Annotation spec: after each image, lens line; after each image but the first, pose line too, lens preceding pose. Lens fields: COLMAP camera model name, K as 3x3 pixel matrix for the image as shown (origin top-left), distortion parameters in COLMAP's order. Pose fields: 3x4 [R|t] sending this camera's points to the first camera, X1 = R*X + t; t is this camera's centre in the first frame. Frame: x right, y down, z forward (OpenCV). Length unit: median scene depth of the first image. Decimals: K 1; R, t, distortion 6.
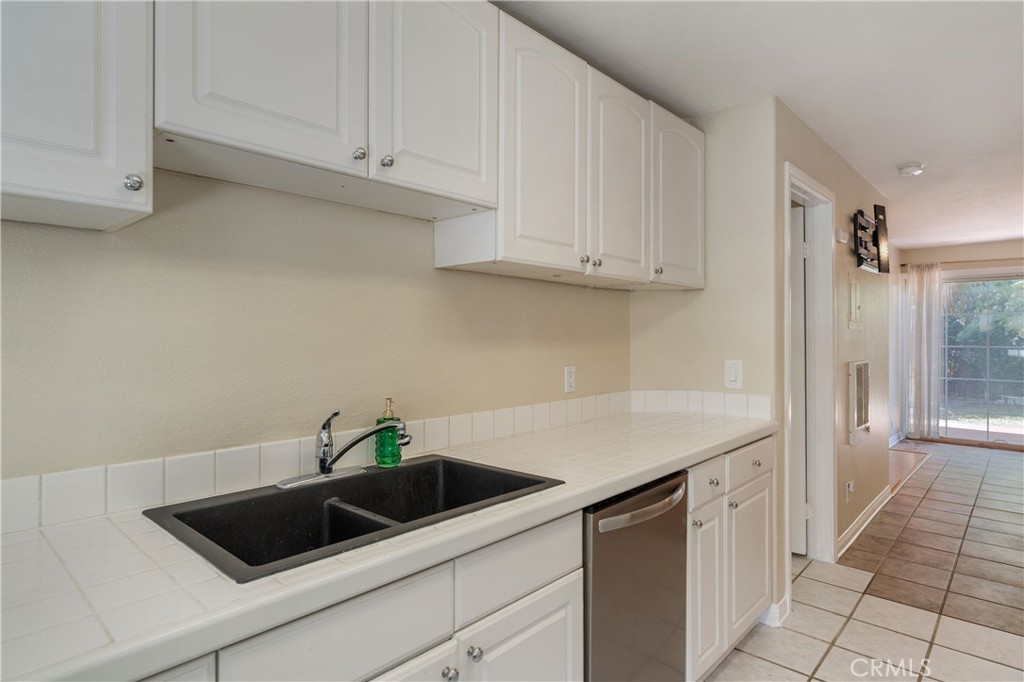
lens RADIAL K [[498.4, 0, 537.5], [0, 498.4, 328.4], [0, 0, 1]] dist [0.002590, 0.001457]
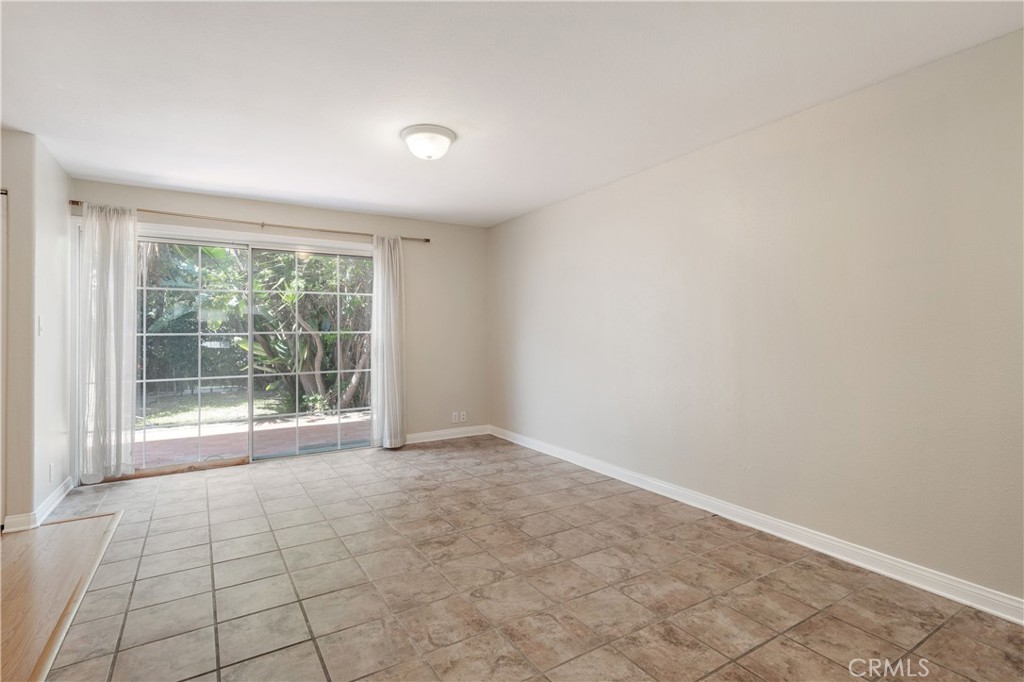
lens RADIAL K [[498.4, 0, 537.5], [0, 498.4, 328.4], [0, 0, 1]] dist [0.002590, 0.001457]
pose [[0.205246, -0.012729, 0.978628, 0.255100], [-0.016317, 0.999732, 0.016426, 0.007665], [-0.978574, -0.019340, 0.204983, 0.327432]]
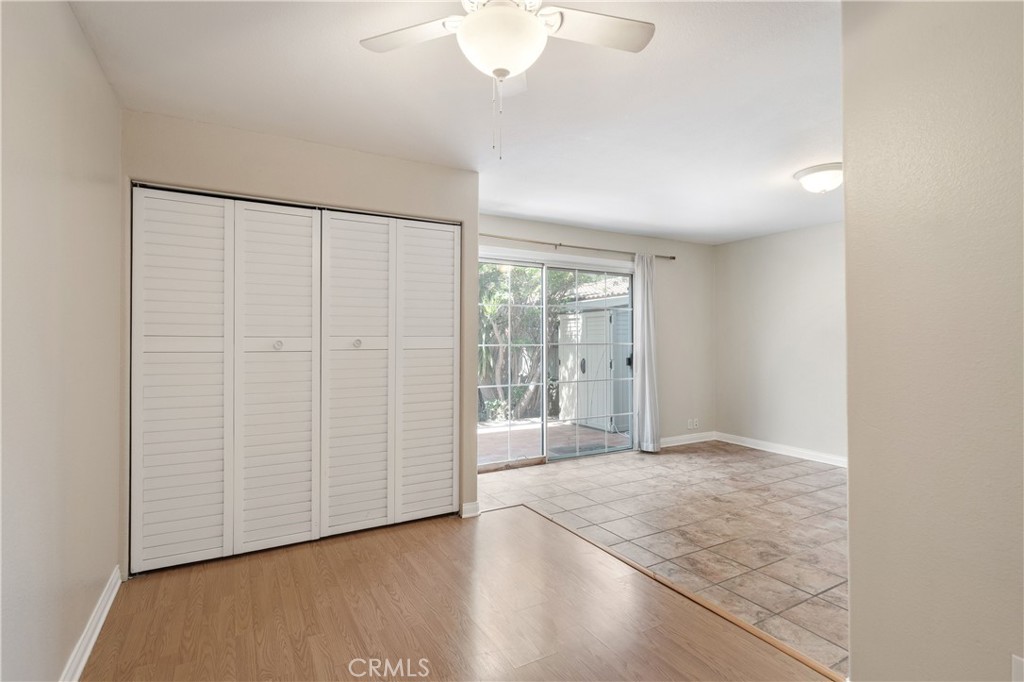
lens RADIAL K [[498.4, 0, 537.5], [0, 498.4, 328.4], [0, 0, 1]] dist [0.002590, 0.001457]
pose [[0.247558, 0.003561, 0.968866, 0.099812], [-0.021885, 0.999759, 0.001917, 0.006988], [-0.968626, -0.021678, 0.247576, 0.717173]]
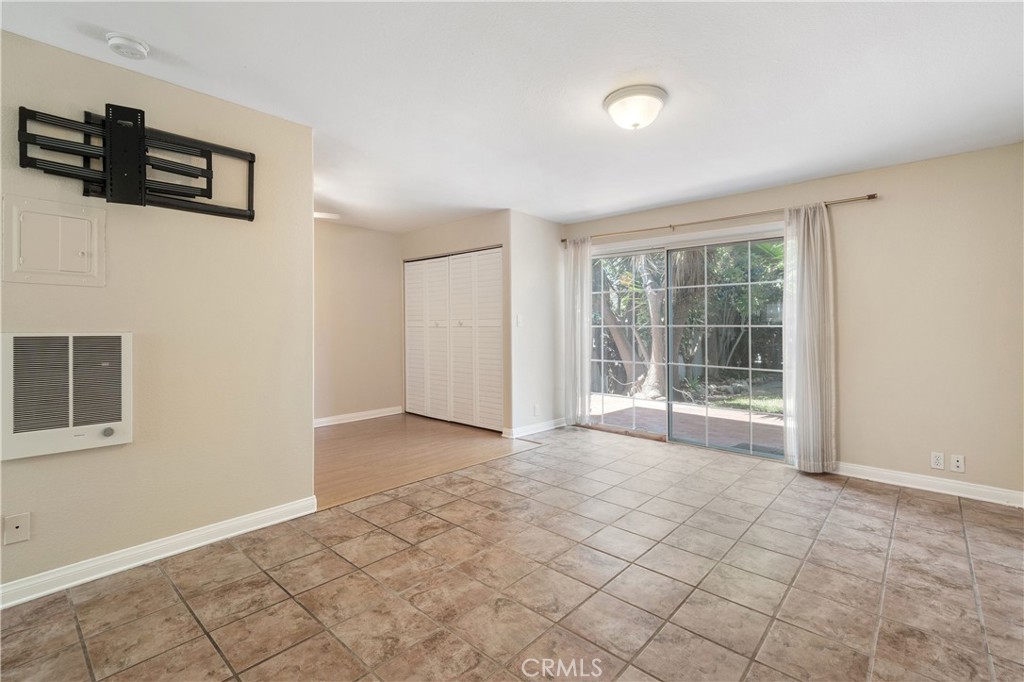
lens RADIAL K [[468.6, 0, 495.3], [0, 468.6, 322.7], [0, 0, 1]] dist [0.001636, 0.000483]
pose [[0.999644, -0.013965, 0.022727, 0.595906], [0.013576, 0.999760, 0.017177, 0.011438], [-0.022961, -0.016862, 0.999594, 0.121208]]
